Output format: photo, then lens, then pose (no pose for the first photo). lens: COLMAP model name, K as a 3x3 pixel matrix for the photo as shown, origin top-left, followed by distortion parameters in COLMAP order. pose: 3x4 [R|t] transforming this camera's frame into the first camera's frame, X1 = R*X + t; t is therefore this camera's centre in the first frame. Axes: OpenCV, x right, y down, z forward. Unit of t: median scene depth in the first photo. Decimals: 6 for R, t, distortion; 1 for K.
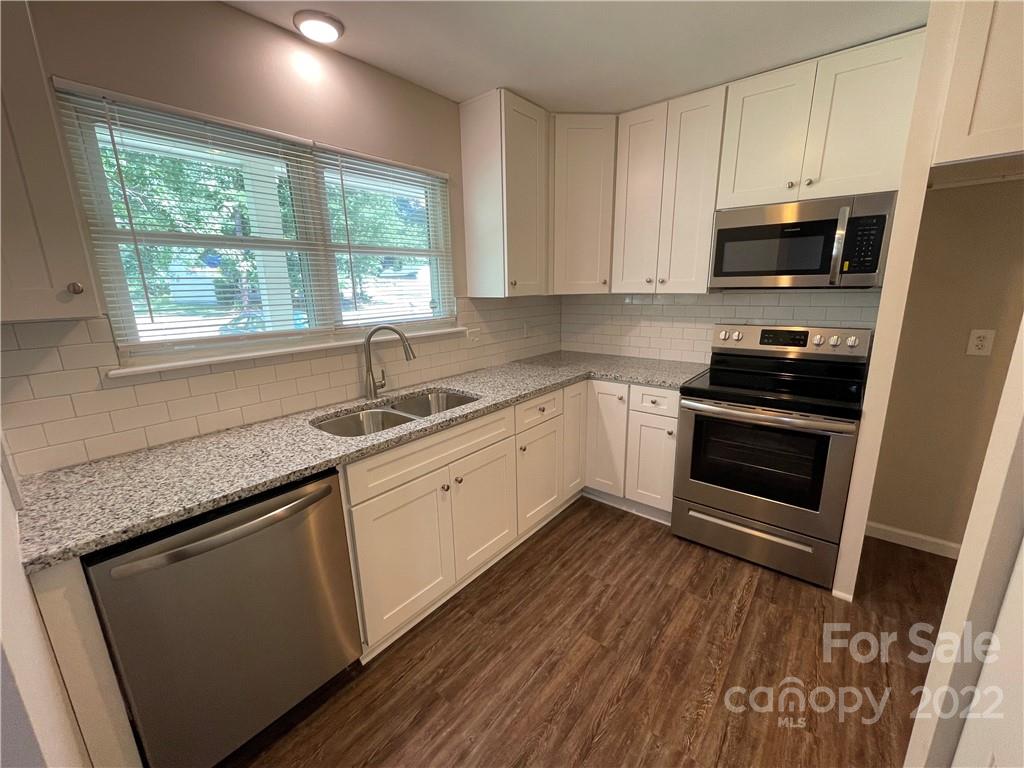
lens RADIAL K [[413.0, 0, 513.7], [0, 413.0, 384.0], [0, 0, 1]] dist [-0.001961, -0.000375]
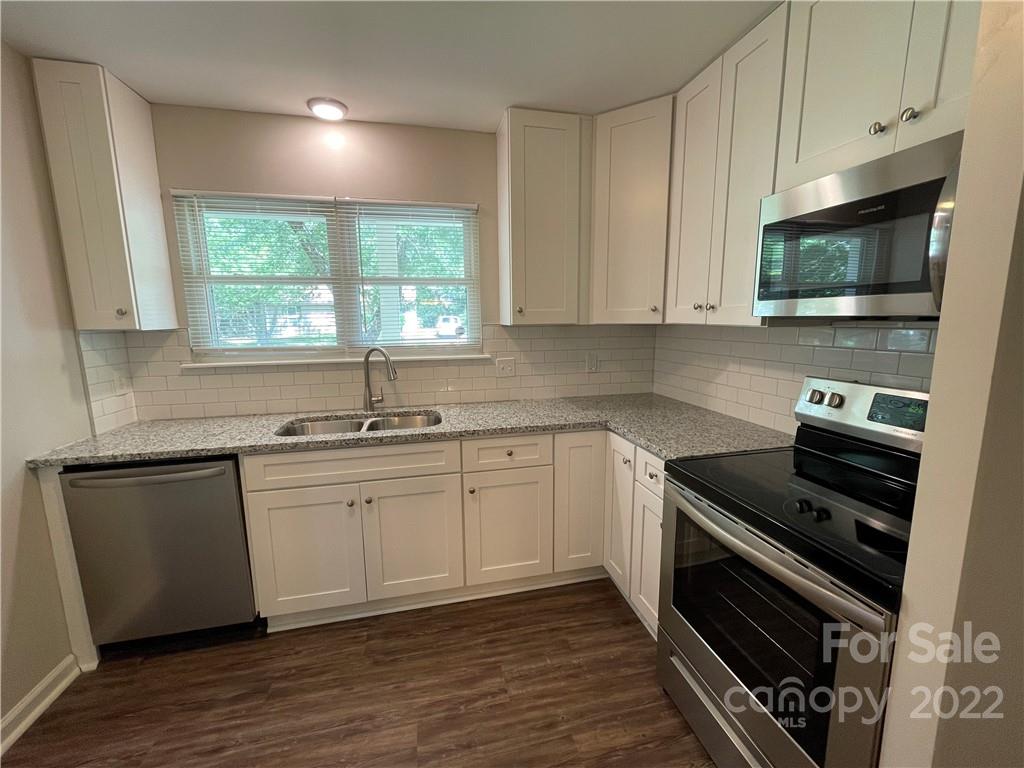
lens RADIAL K [[413.0, 0, 513.7], [0, 413.0, 384.0], [0, 0, 1]] dist [-0.001961, -0.000375]
pose [[0.793939, 0.106513, -0.598595, 0.628373], [-0.146456, 0.989049, -0.018260, -0.072876], [0.590095, 0.102165, 0.800844, 0.315134]]
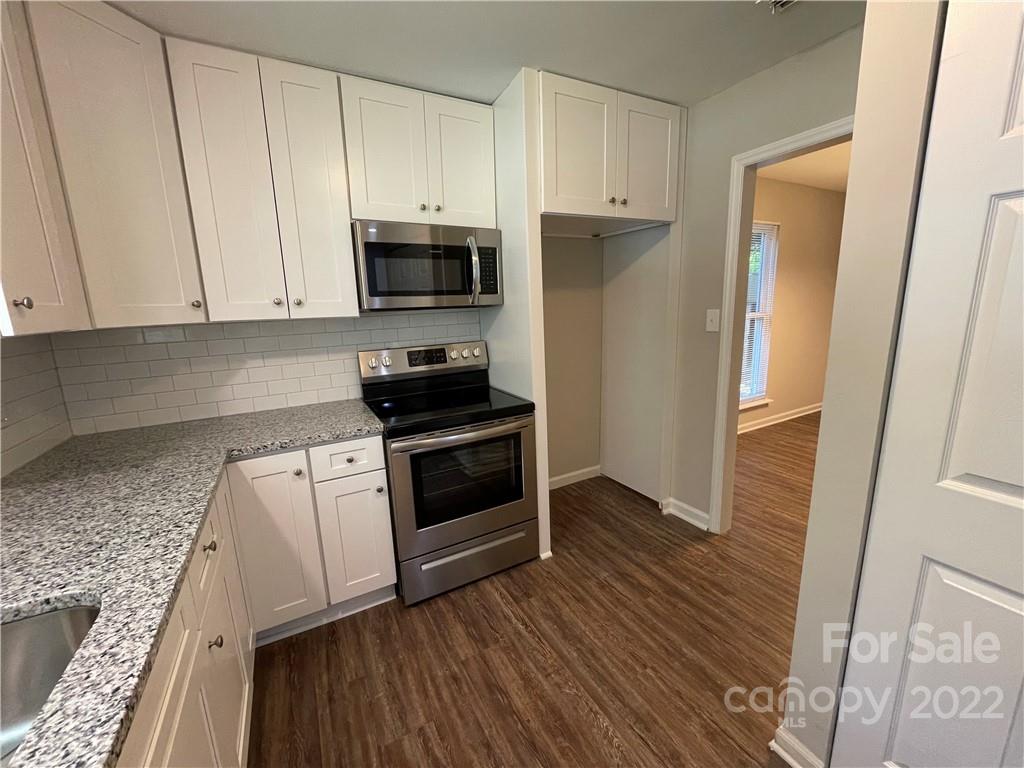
lens RADIAL K [[413.0, 0, 513.7], [0, 413.0, 384.0], [0, 0, 1]] dist [-0.001961, -0.000375]
pose [[0.371334, -0.172490, 0.912336, -0.238347], [0.241155, 0.966789, 0.084632, -0.092010], [-0.896635, 0.188588, 0.400599, 0.459017]]
